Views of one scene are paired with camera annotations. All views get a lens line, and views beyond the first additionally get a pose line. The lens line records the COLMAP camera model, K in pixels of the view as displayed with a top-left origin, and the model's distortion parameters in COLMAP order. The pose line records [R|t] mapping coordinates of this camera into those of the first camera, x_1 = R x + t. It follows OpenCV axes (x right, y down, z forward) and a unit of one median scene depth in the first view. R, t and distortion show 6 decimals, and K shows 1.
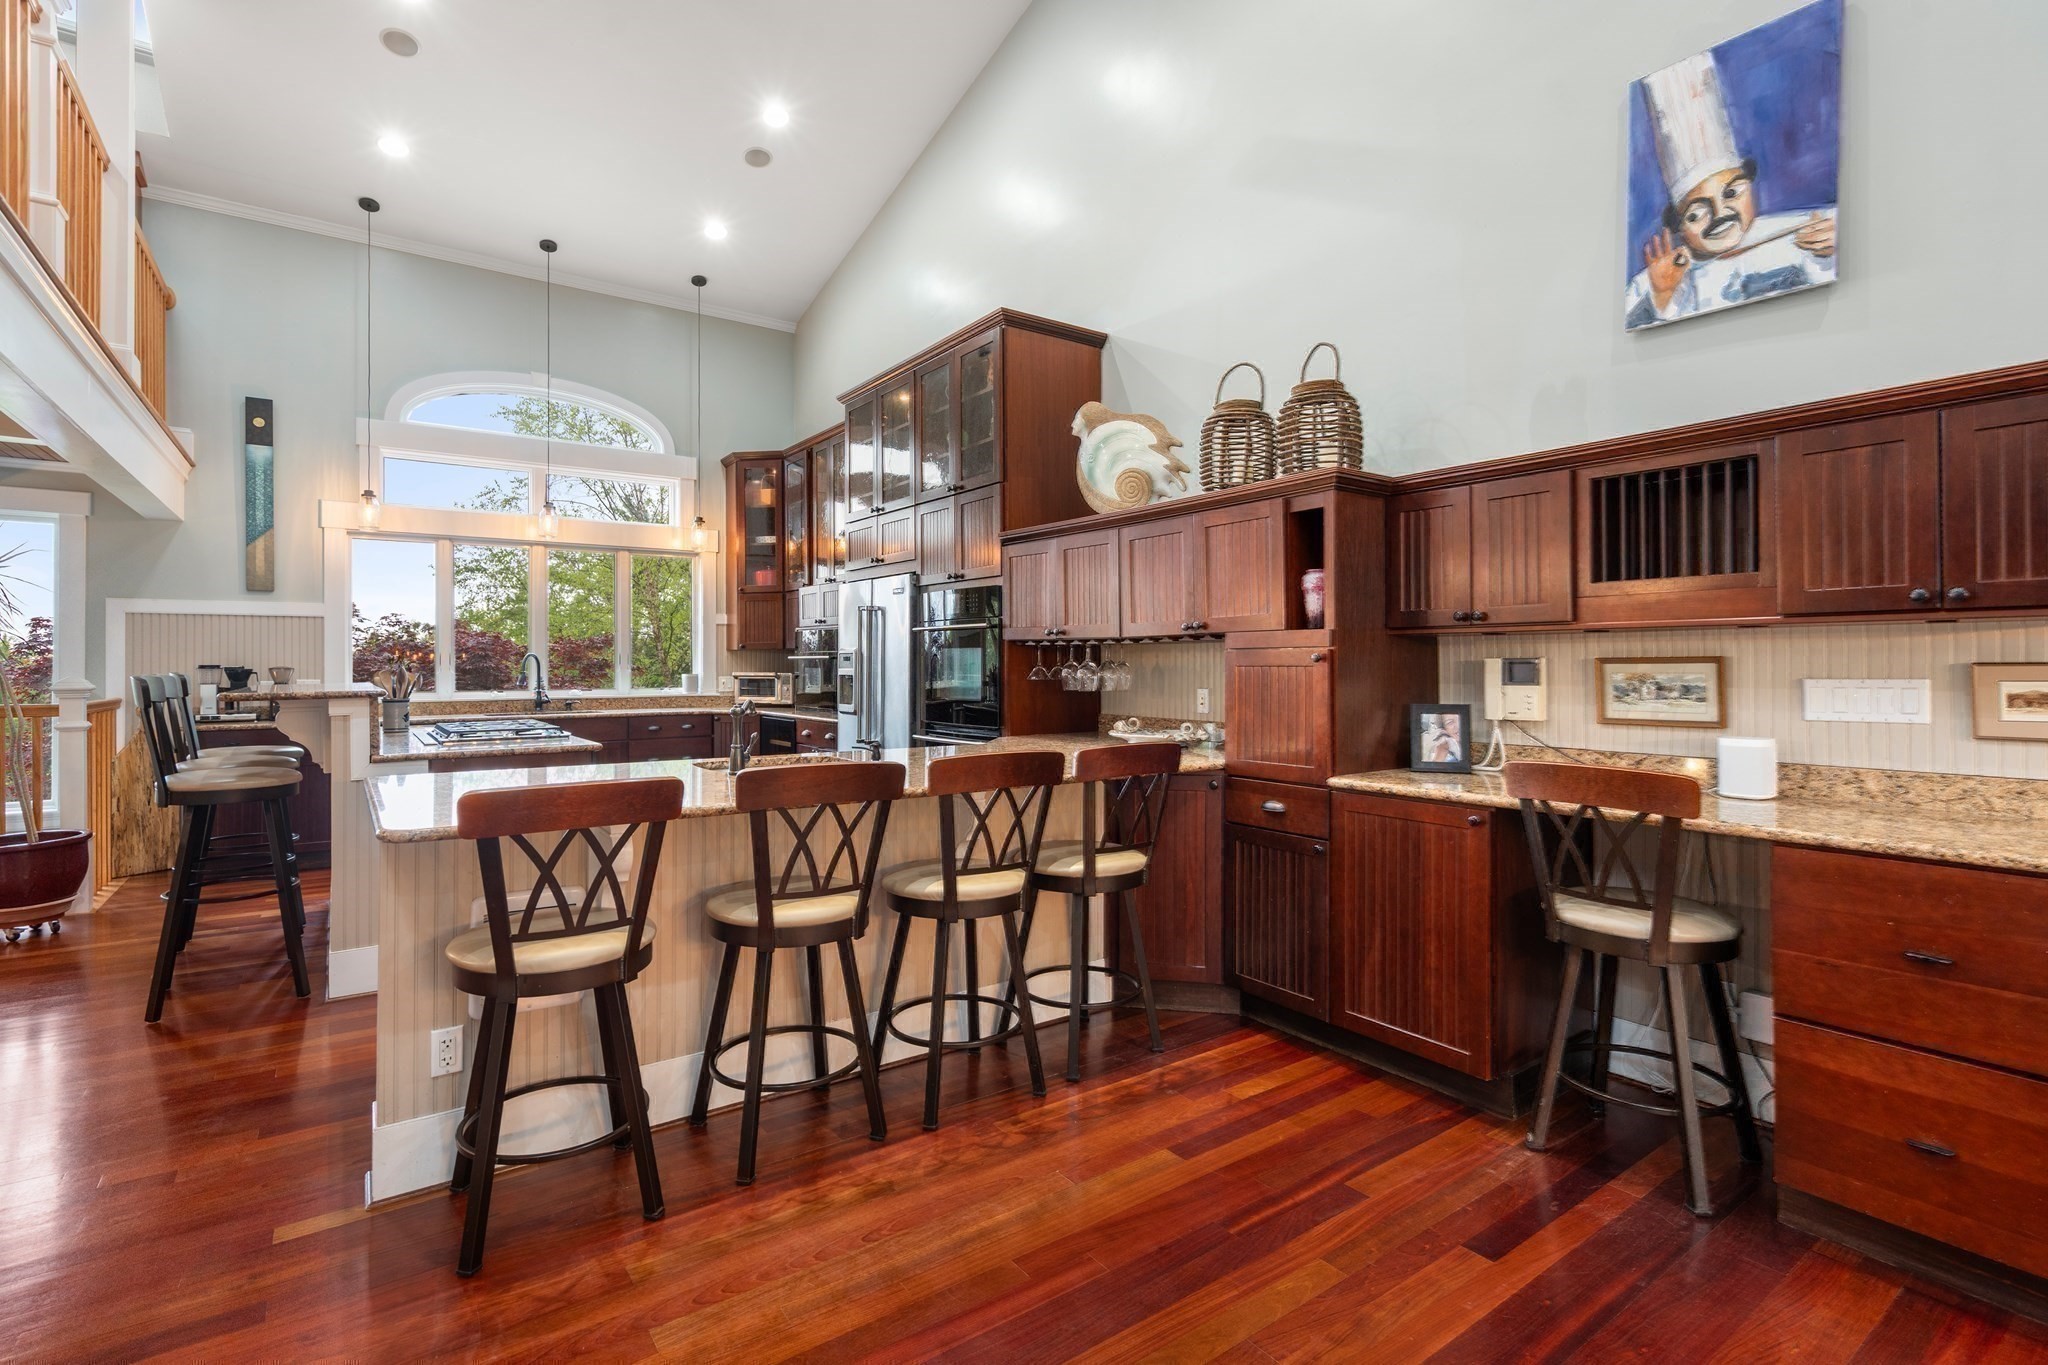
lens RADIAL K [[955.2, 0, 1023.9], [0, 955.2, 663.5], [0, 0, 1]] dist [0.000061, 0.000515]
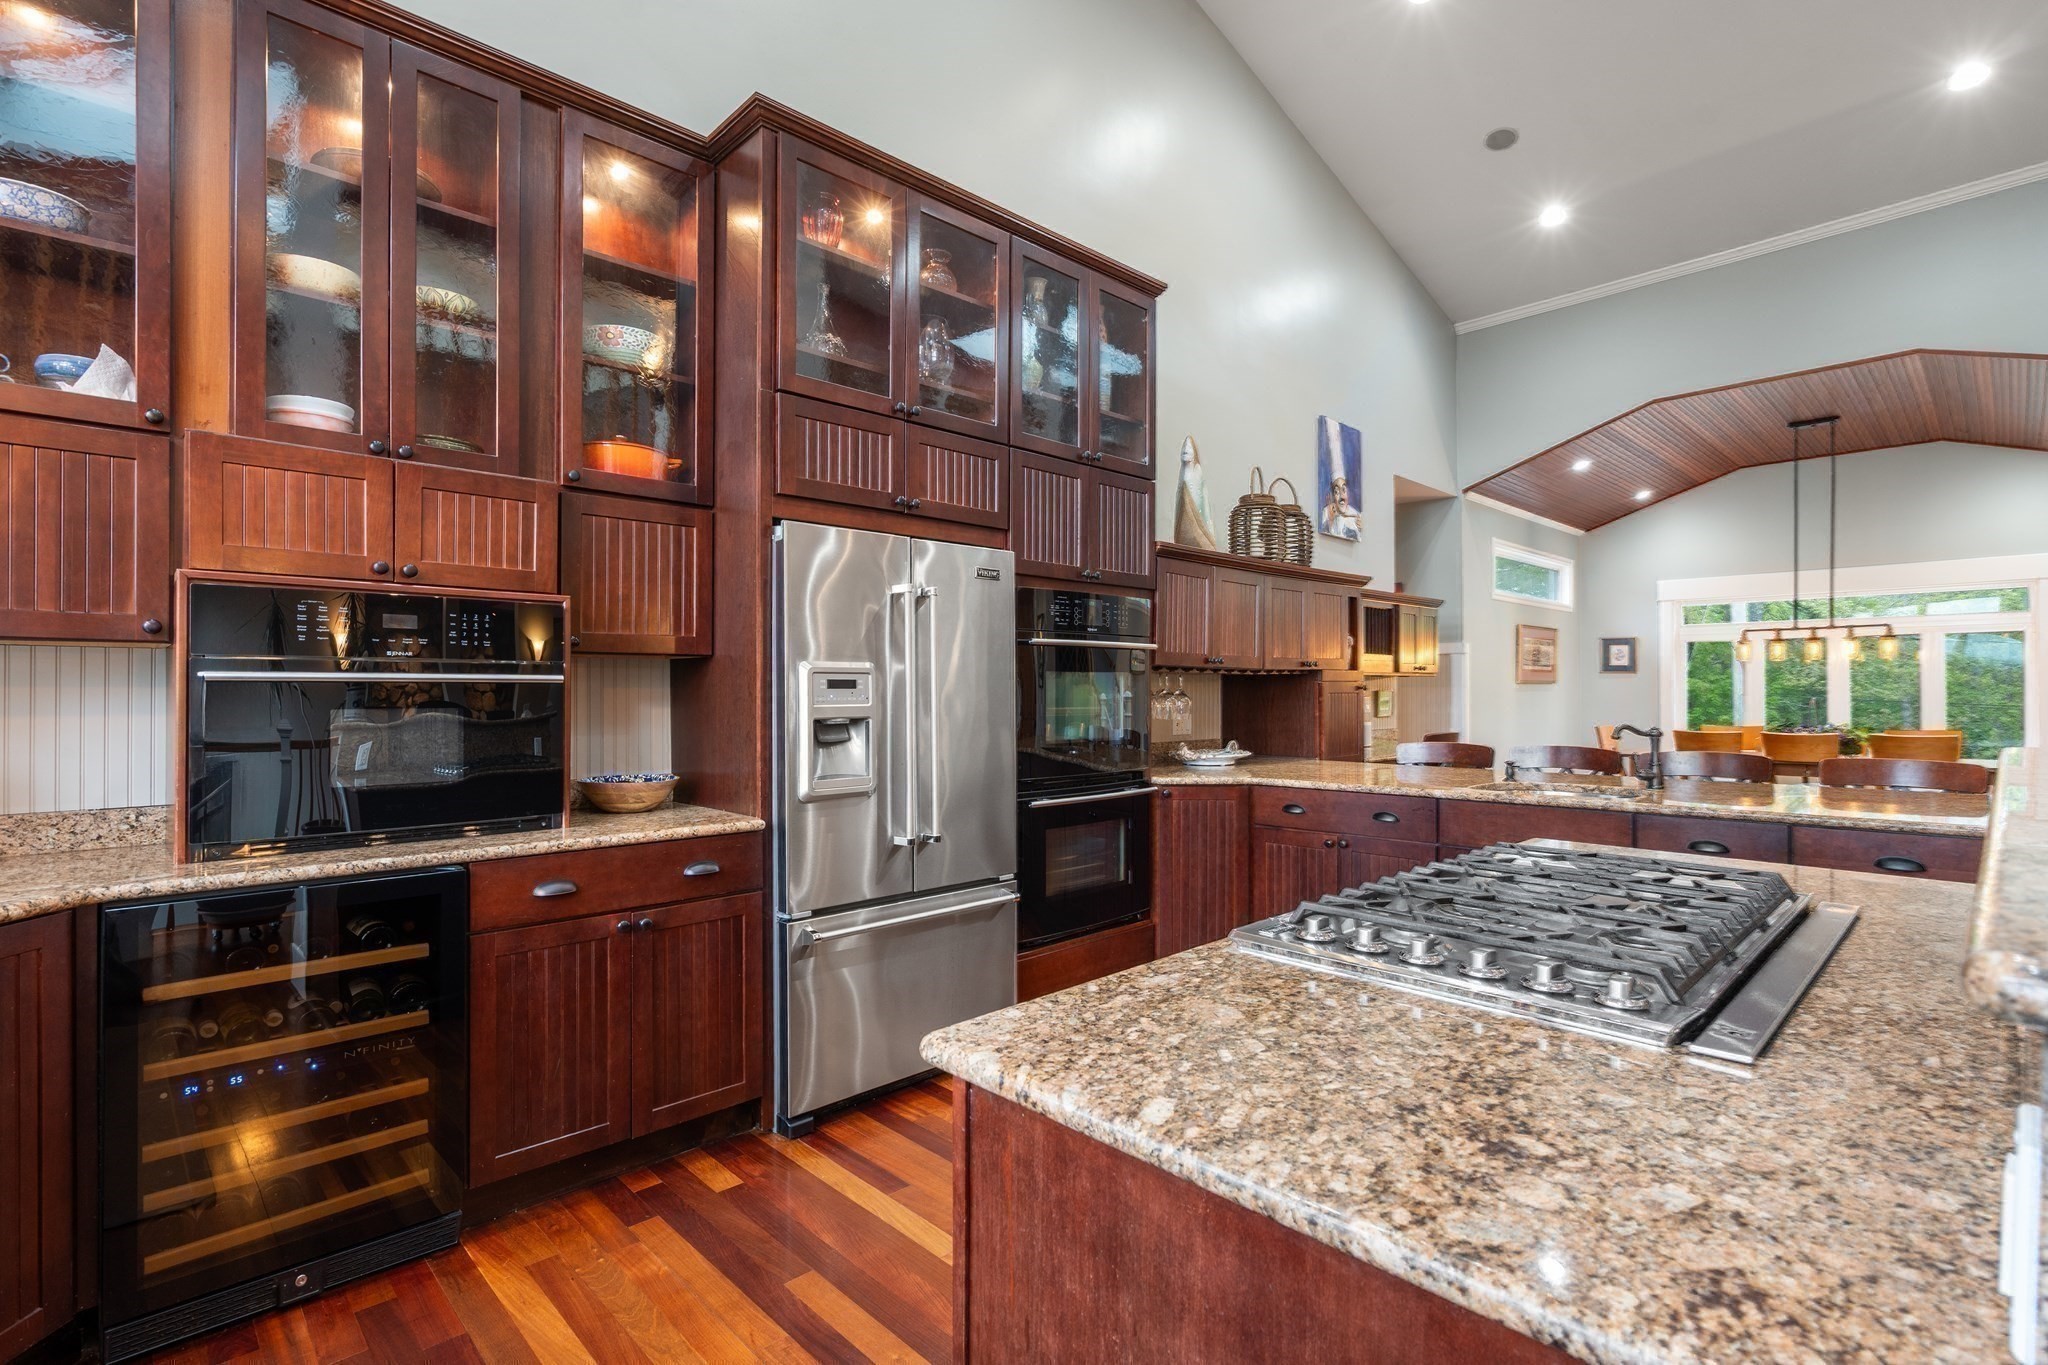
lens RADIAL K [[968.3, 0, 1024.0], [0, 968.3, 682.5], [0, 0, 1]] dist [0.000034, 0.000095]
pose [[-0.143746, 0.006125, 0.989596, -0.649849], [0.000745, 0.999981, -0.006081, -0.002457], [-0.989614, -0.000137, -0.143748, 0.921938]]
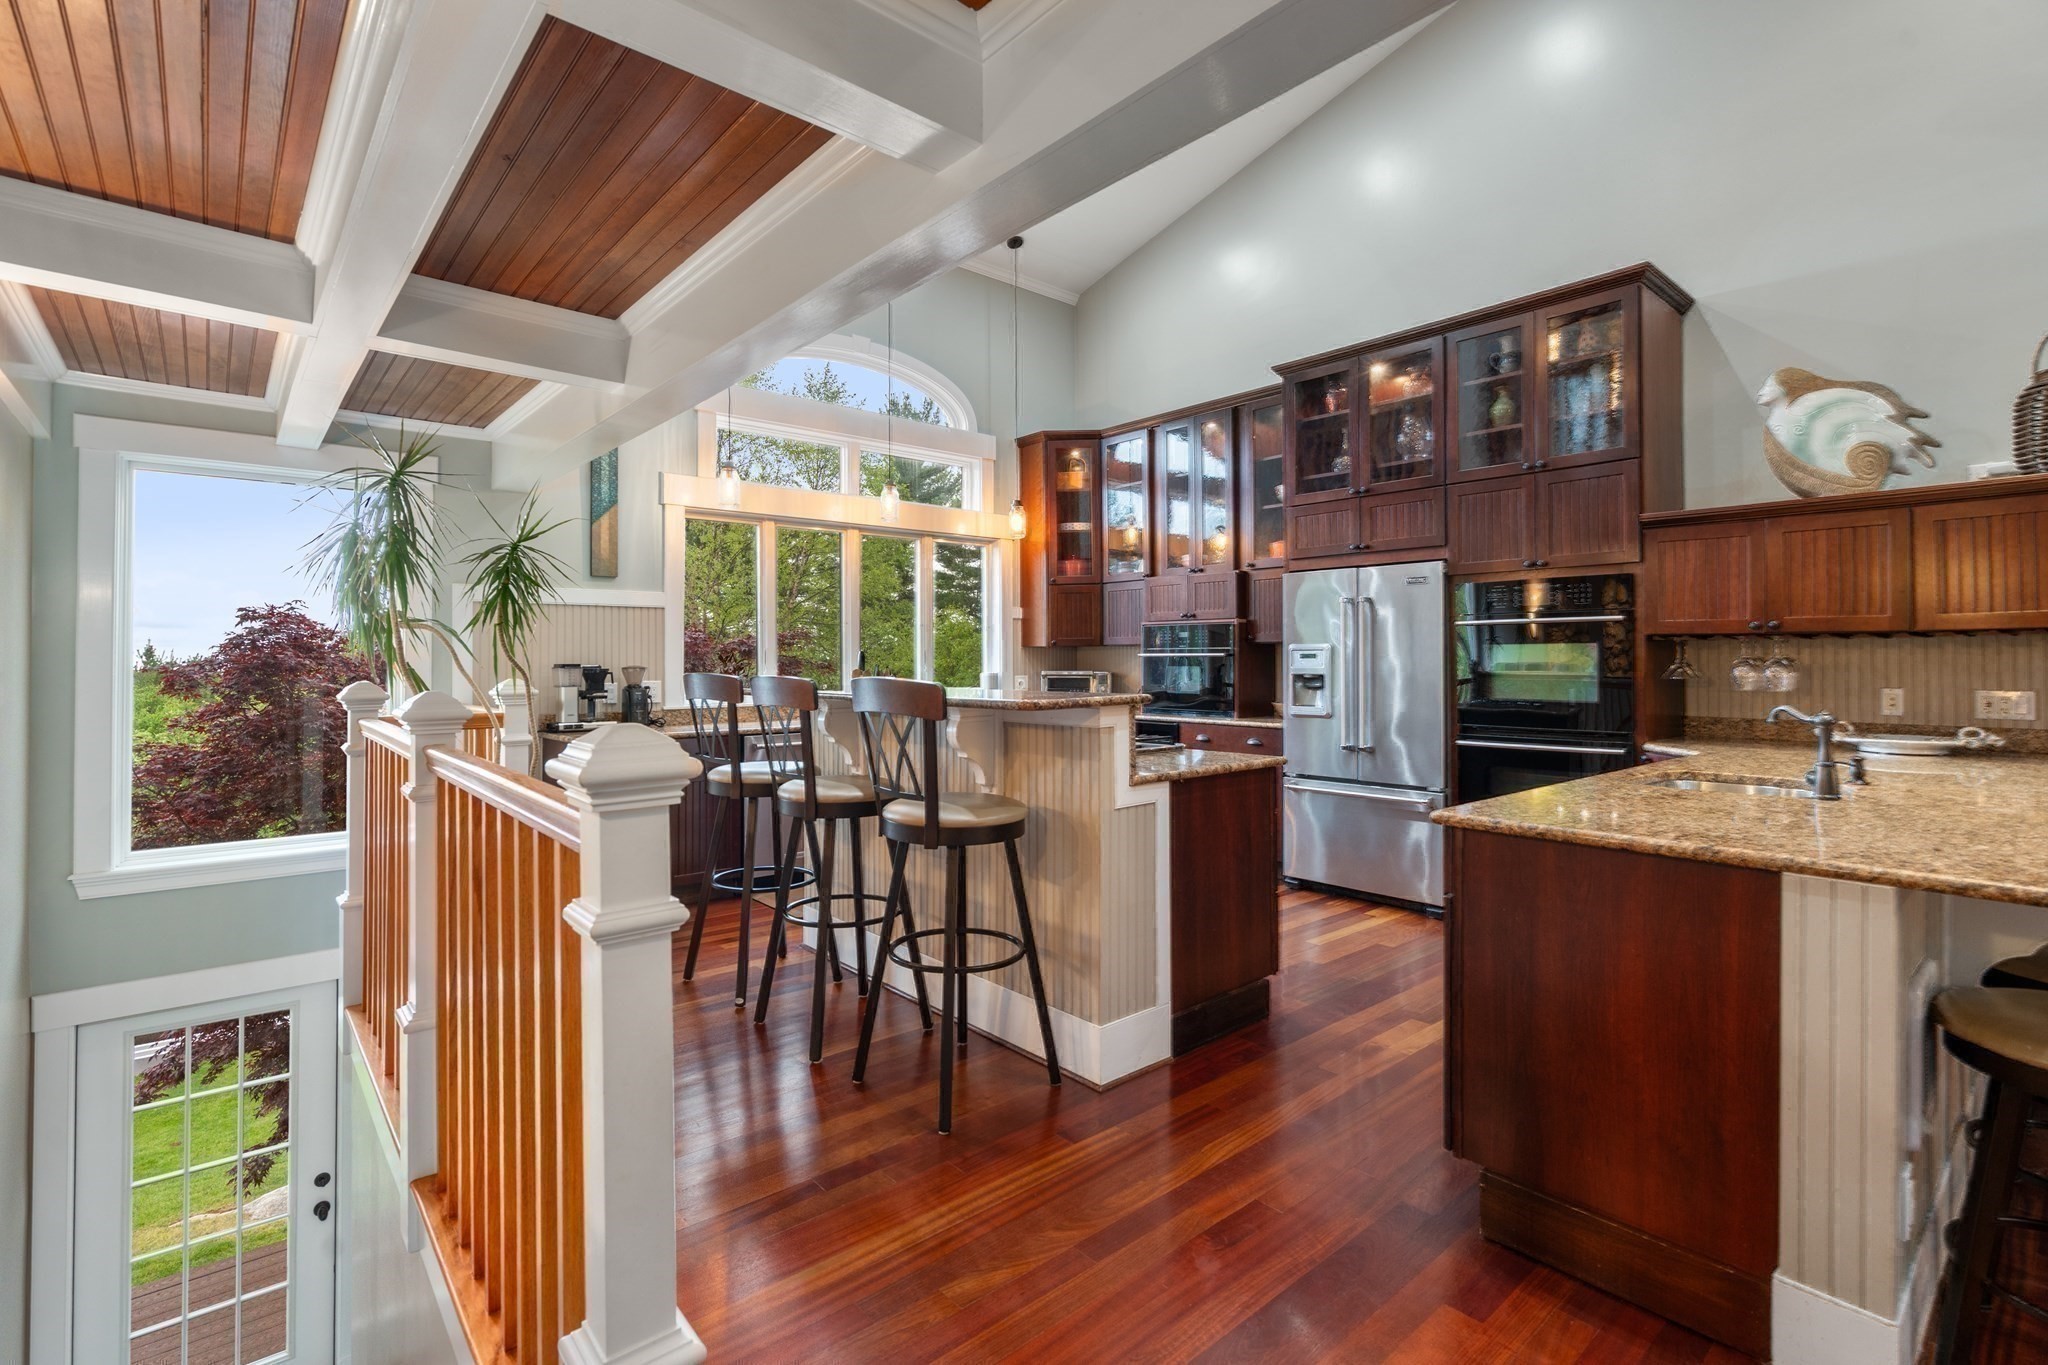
lens RADIAL K [[934.9, 0, 1023.0], [0, 934.9, 663.7], [0, 0, 1]] dist [0.001270, 0.000443]
pose [[0.995633, -0.001992, 0.093328, -0.506642], [0.001868, 0.999997, 0.001410, 0.000808], [-0.093331, -0.001230, 0.995634, 0.134245]]
